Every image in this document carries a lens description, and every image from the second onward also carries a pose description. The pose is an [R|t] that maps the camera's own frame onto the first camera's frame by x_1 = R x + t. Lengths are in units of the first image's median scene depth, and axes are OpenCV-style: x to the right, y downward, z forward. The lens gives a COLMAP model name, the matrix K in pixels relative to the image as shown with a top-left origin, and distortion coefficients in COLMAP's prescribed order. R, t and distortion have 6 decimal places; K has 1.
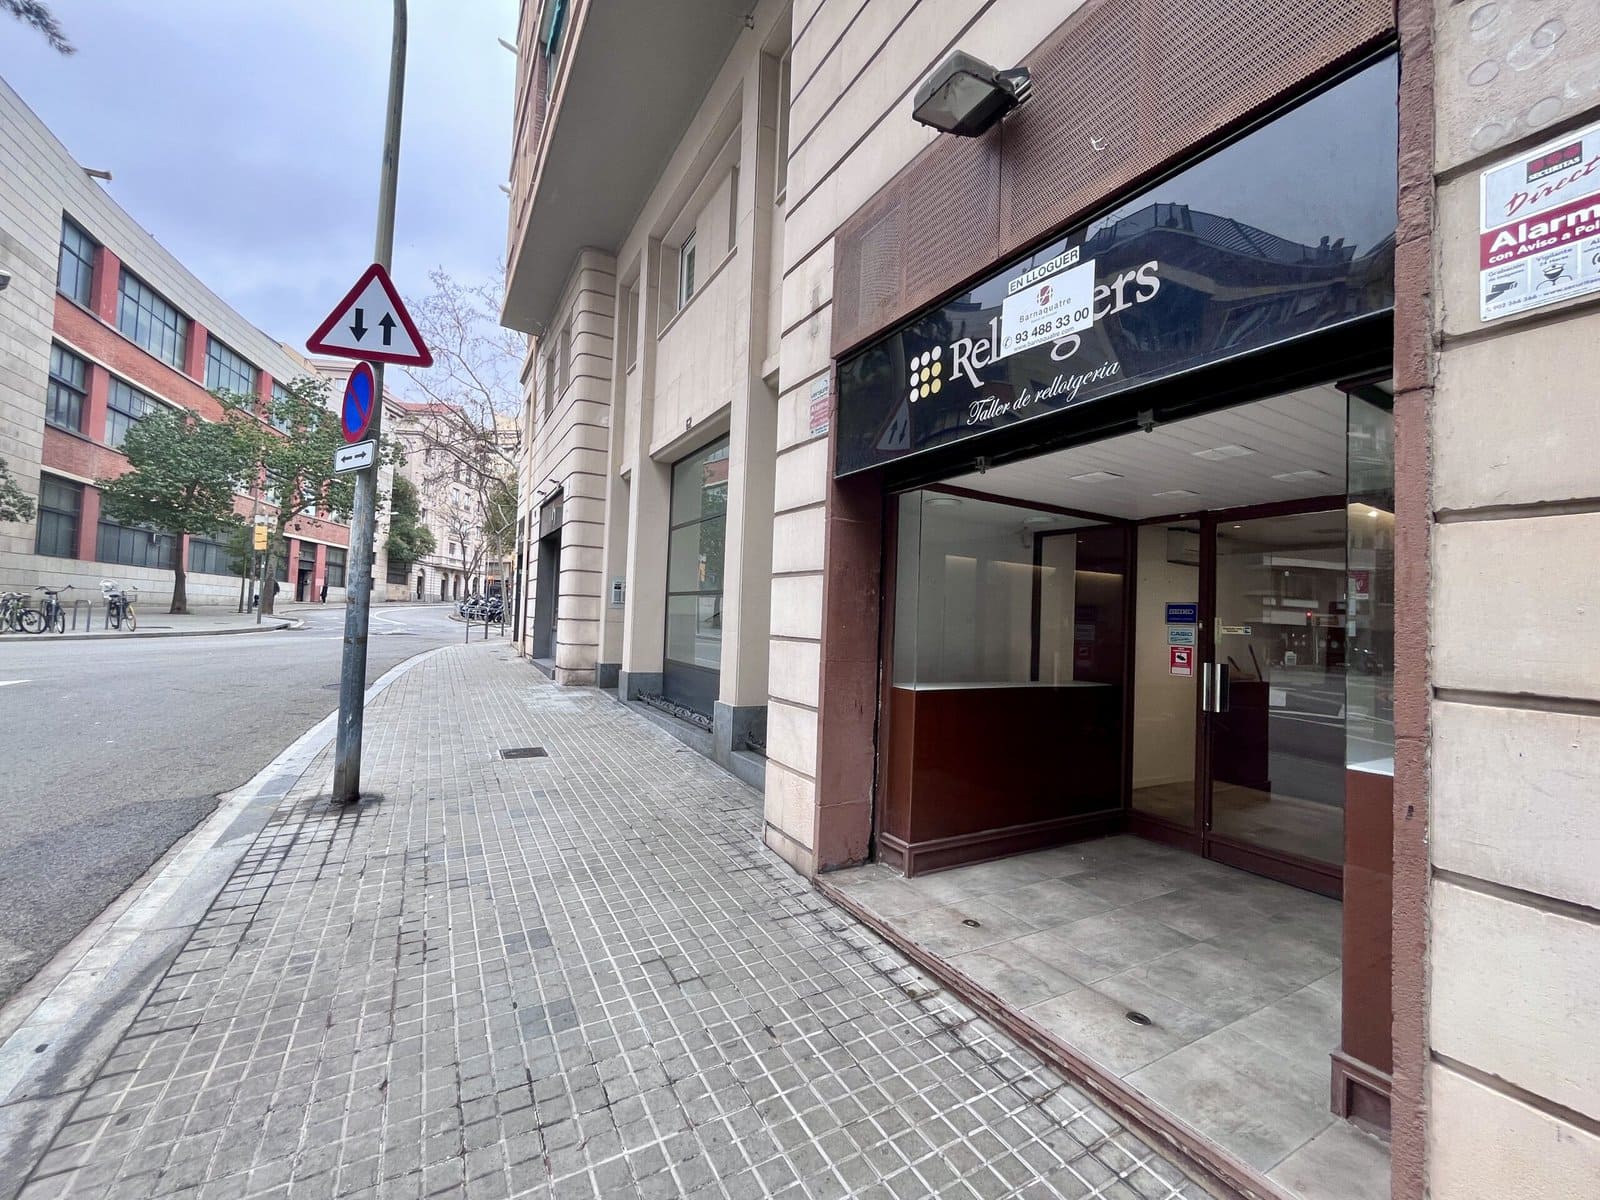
lens RADIAL K [[651.5, 0, 798.2], [0, 651.5, 601.8], [0, 0, 1]] dist [0.000404, -0.000544]
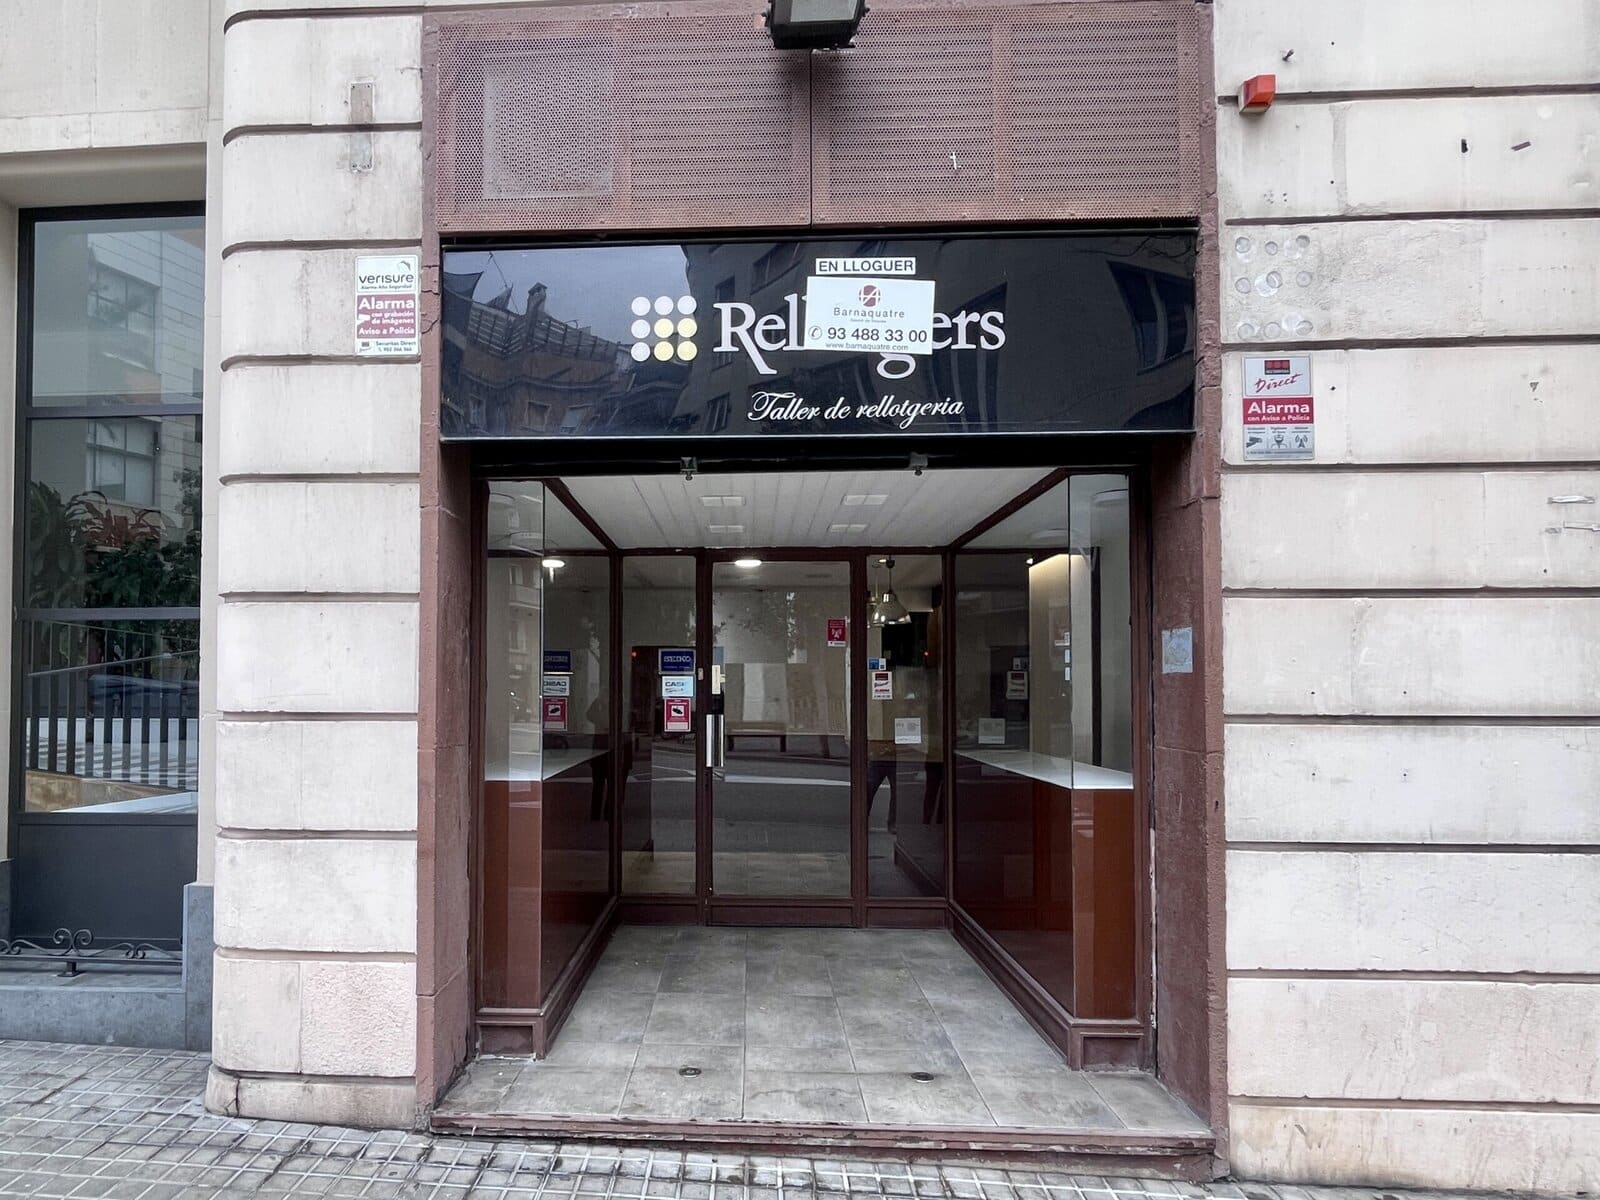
lens RADIAL K [[869.5, 0, 799.9], [0, 869.5, 669.5], [0, 0, 1]] dist [0.000660, -0.000989]
pose [[0.547985, -0.018731, 0.836278, -0.586119], [-0.005718, 0.999642, 0.026138, -0.004883], [-0.836468, -0.019105, 0.547682, 0.398311]]
